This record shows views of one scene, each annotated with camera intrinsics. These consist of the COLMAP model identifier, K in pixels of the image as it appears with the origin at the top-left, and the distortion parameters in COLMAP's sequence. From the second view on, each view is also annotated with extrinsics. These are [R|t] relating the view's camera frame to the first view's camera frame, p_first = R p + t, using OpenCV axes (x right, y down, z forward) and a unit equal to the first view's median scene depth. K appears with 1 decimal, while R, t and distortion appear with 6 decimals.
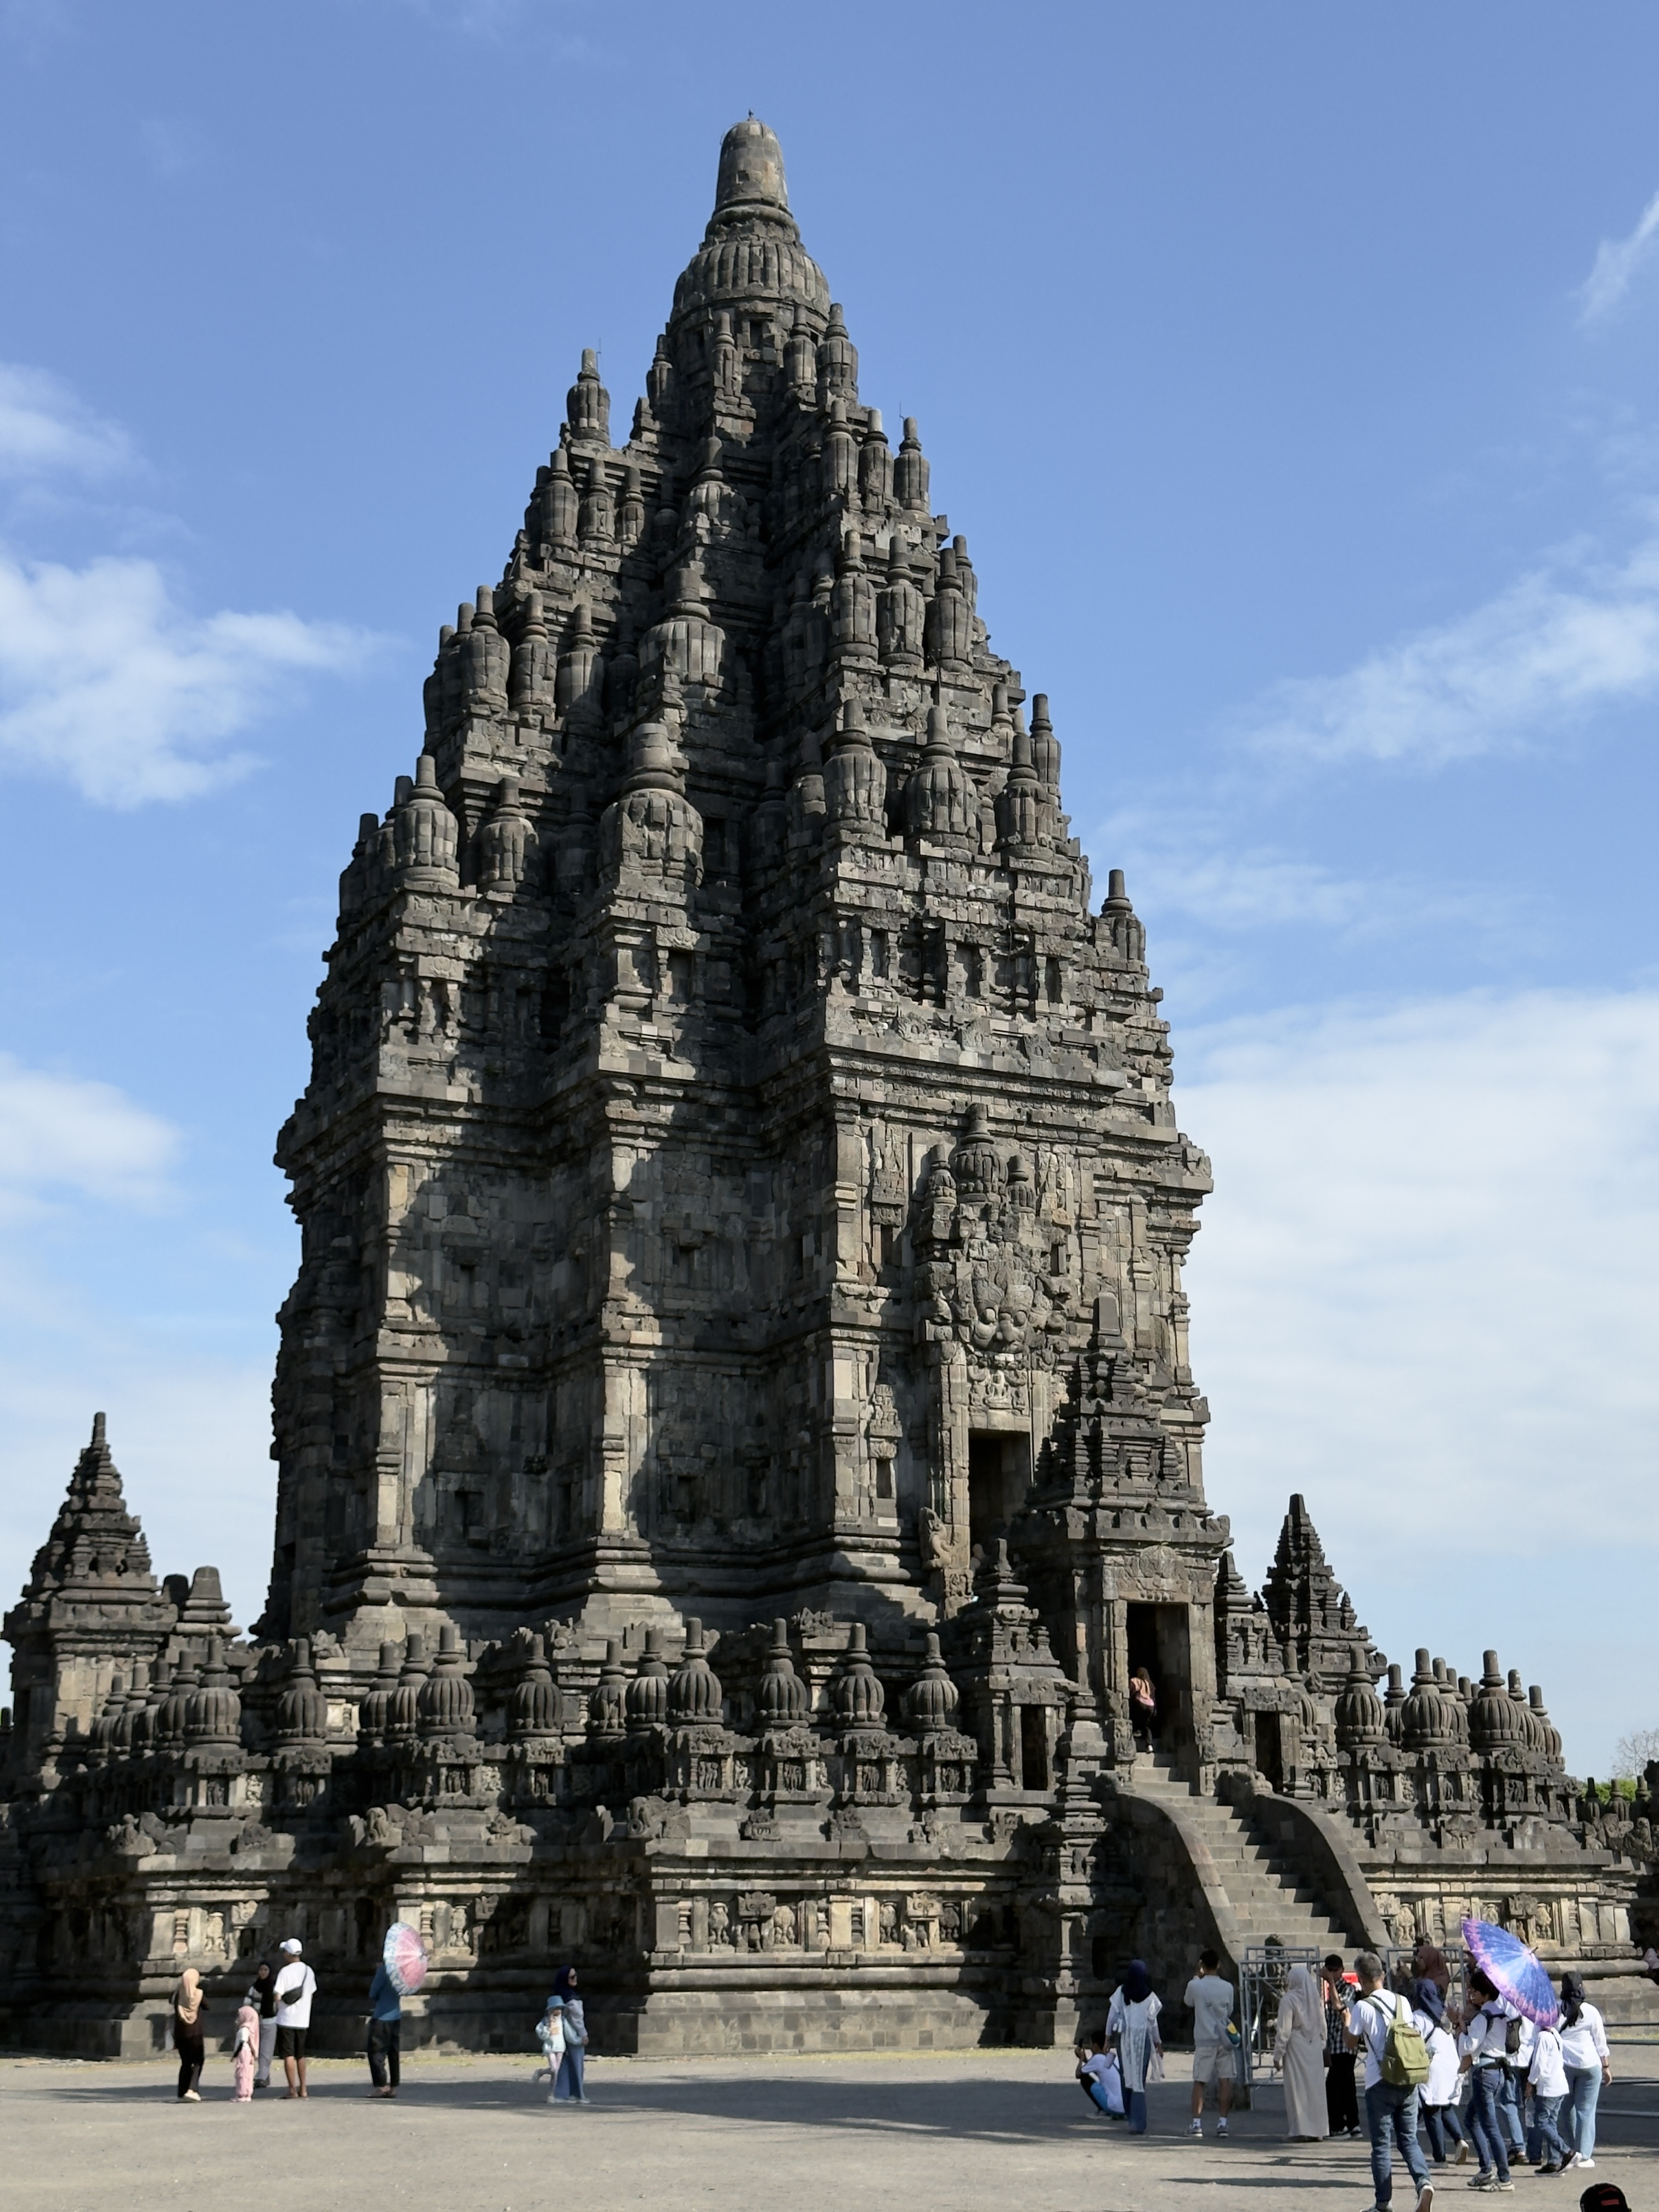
lens RADIAL K [[3108.2, 0, 824.2], [0, 3108.2, 1097.6], [0, 0, 1]] dist [0.130256, 0.000000]
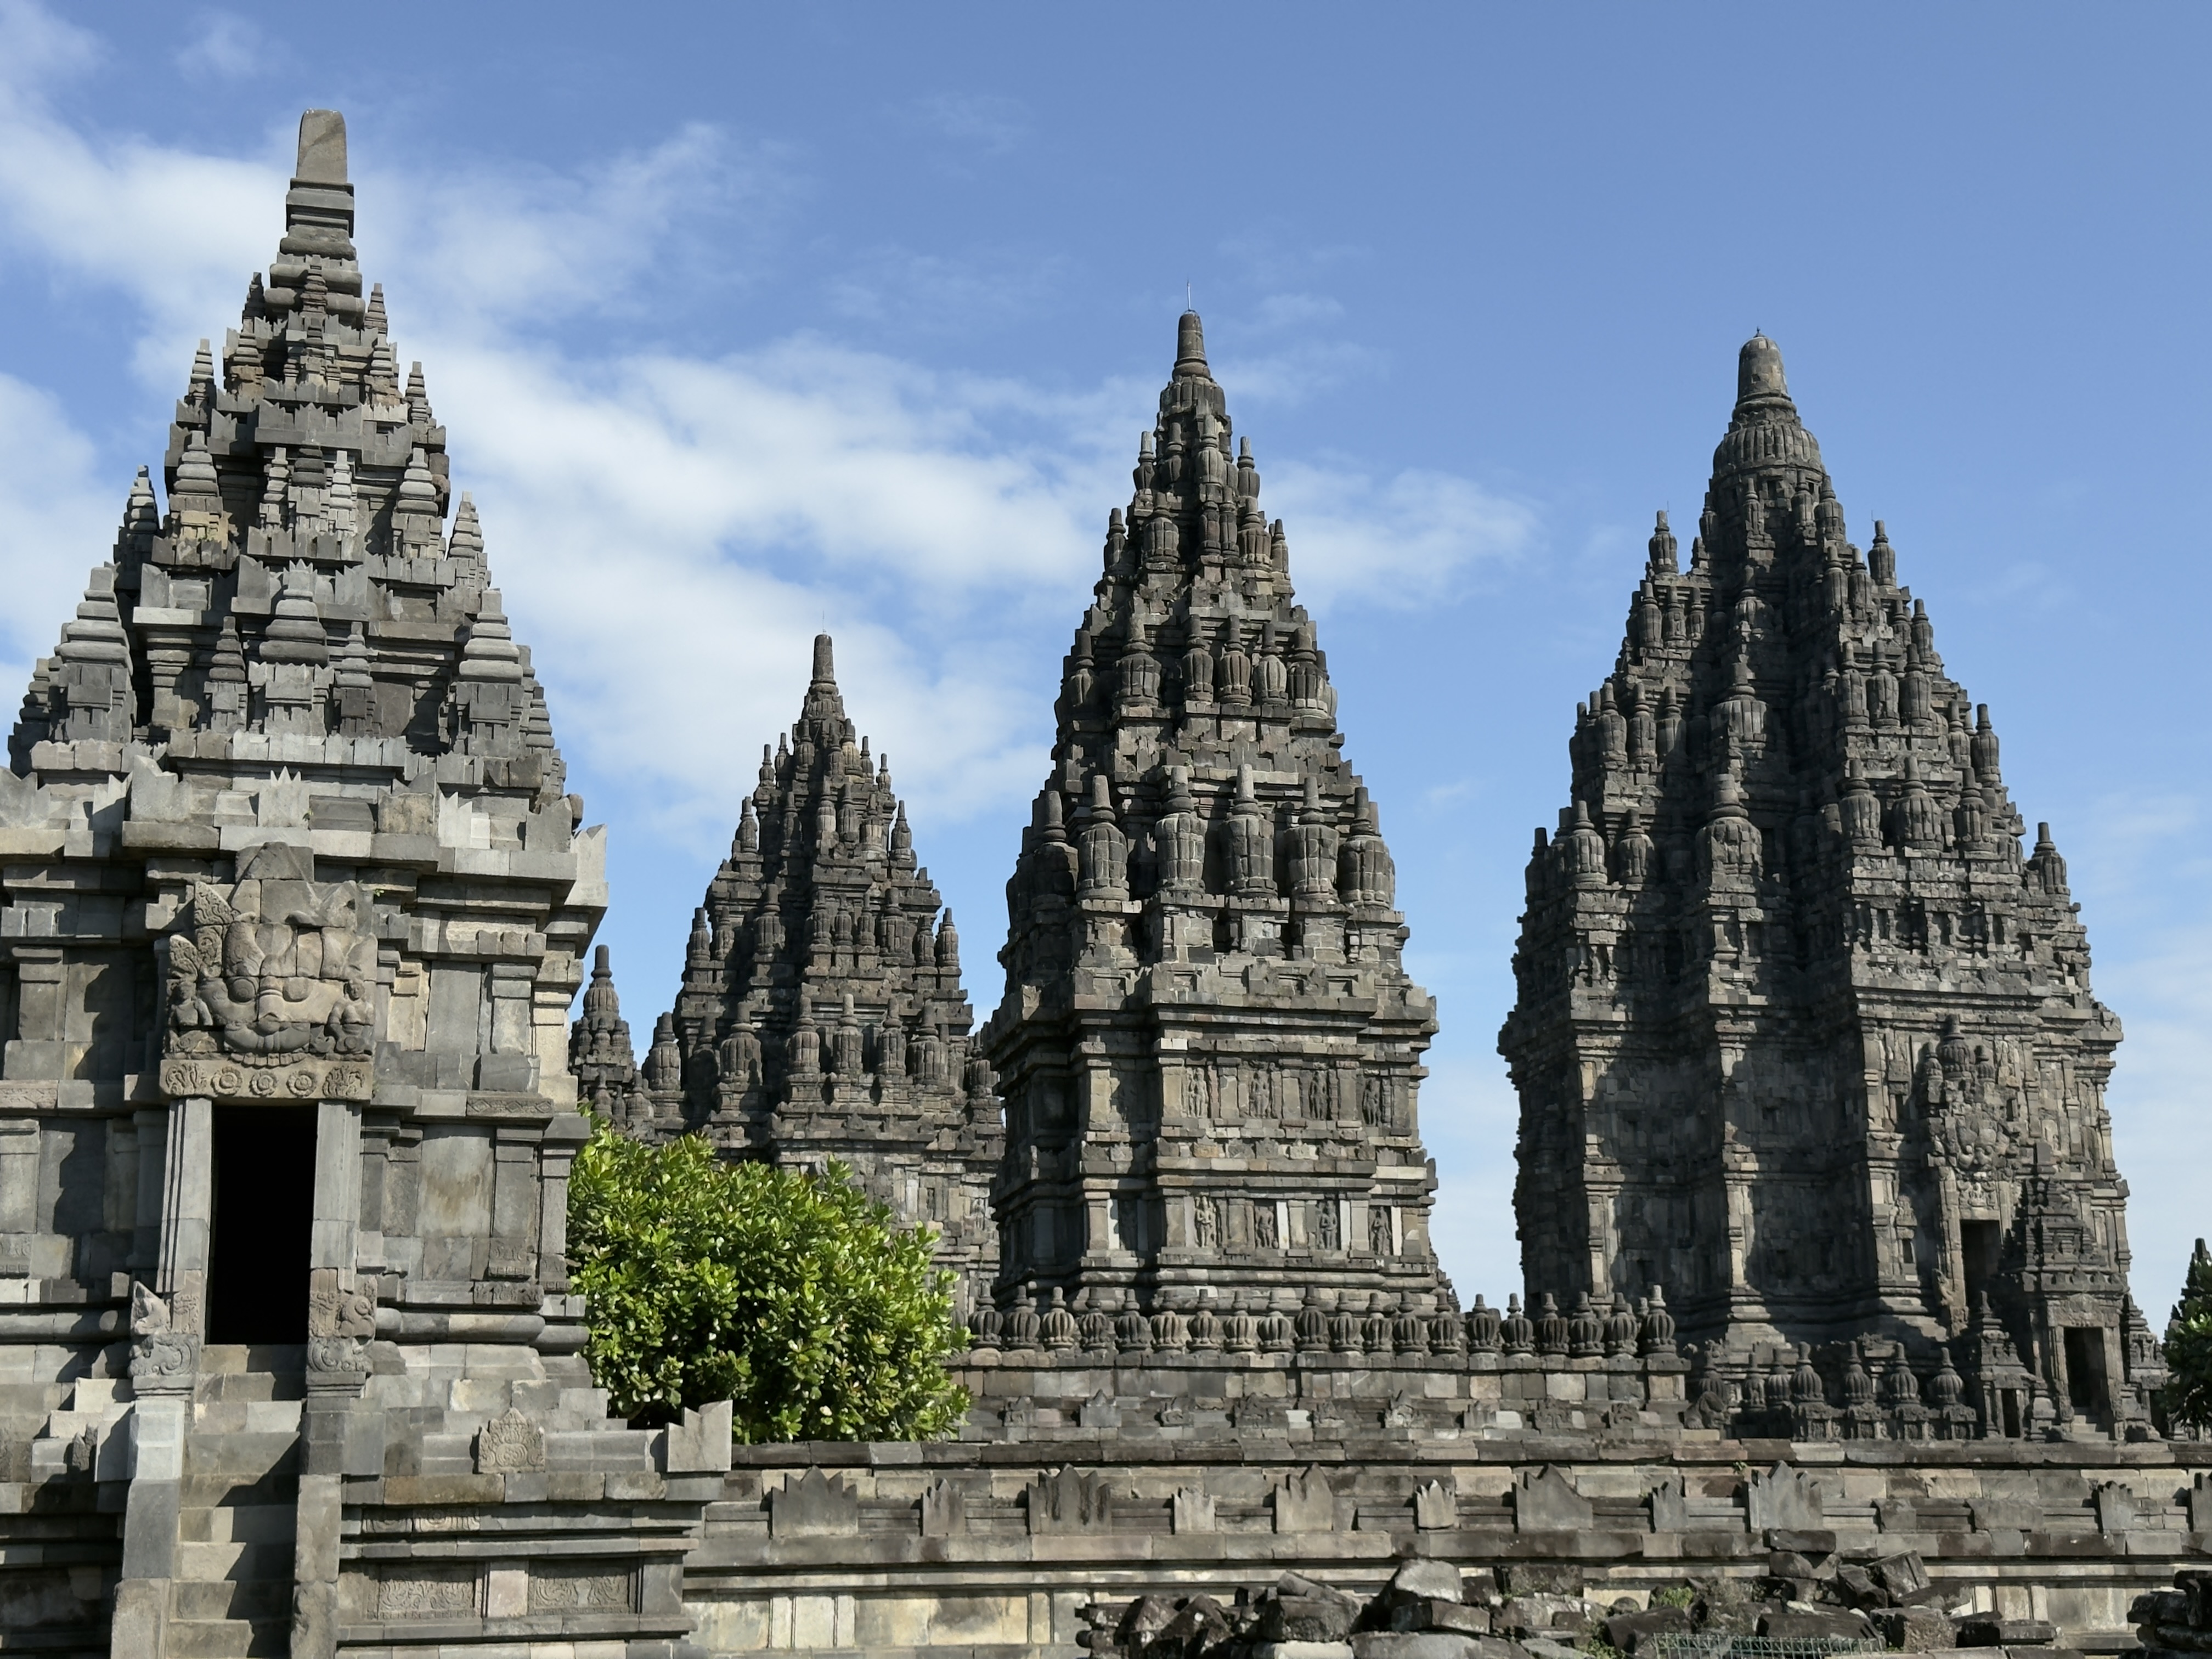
lens RADIAL K [[3108.2, 0, 1106.5], [0, 3108.2, 837.1], [0, 0, 1]] dist [0.130256, 0.000000]
pose [[0.974040, -0.058845, -0.218593, -0.016156], [0.064335, 0.997765, 0.018078, -0.141961], [0.217041, -0.031672, 0.975649, -0.653925]]
